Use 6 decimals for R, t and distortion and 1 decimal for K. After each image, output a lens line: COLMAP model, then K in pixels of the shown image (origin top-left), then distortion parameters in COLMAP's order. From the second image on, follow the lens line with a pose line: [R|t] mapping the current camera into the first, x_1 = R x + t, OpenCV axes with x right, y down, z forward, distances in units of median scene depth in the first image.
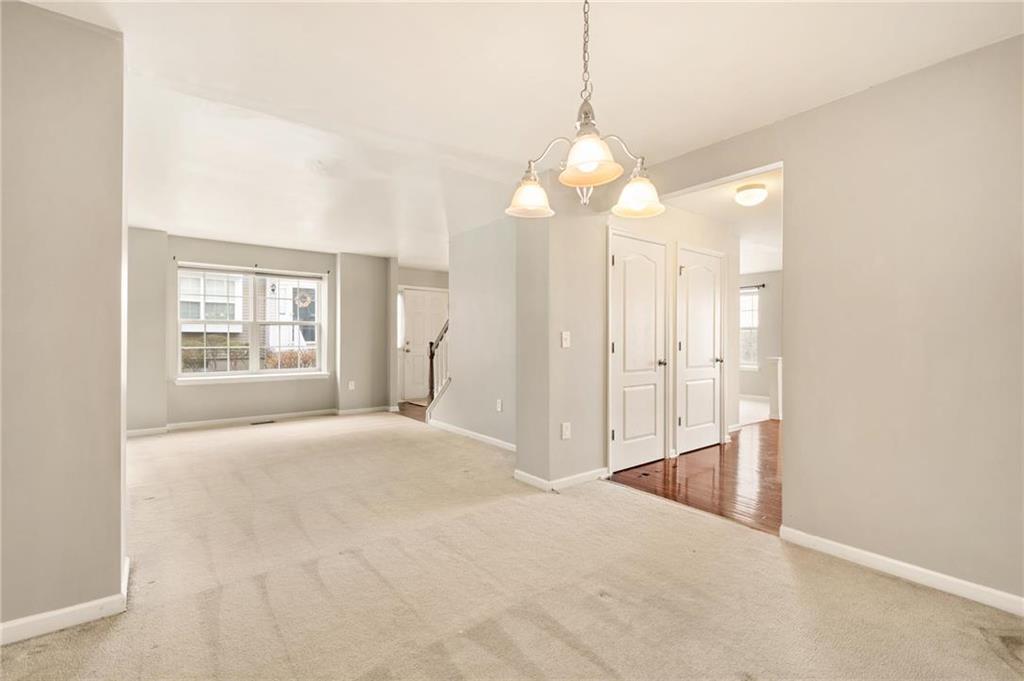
lens RADIAL K [[456.0, 0, 513.4], [0, 456.0, 344.0], [0, 0, 1]] dist [0.001589, -0.000164]
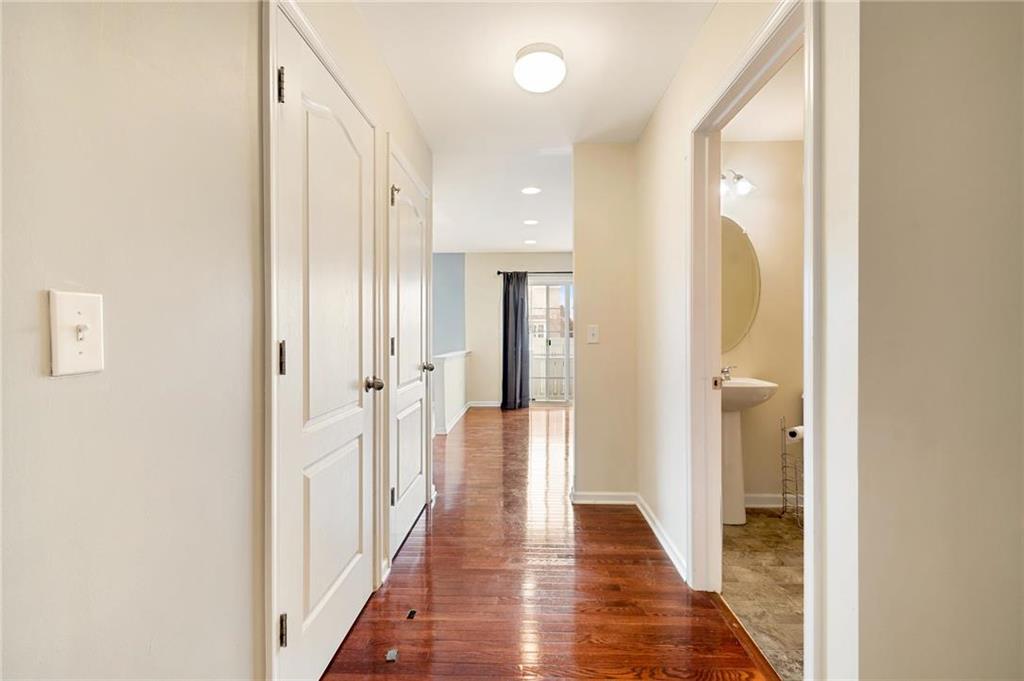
lens RADIAL K [[456.0, 0, 513.4], [0, 456.0, 344.0], [0, 0, 1]] dist [0.001589, -0.000164]
pose [[0.642370, -0.011694, 0.766305, 0.076633], [-0.001178, 0.999867, 0.016246, -0.007402], [-0.766394, -0.011339, 0.642271, 0.661914]]
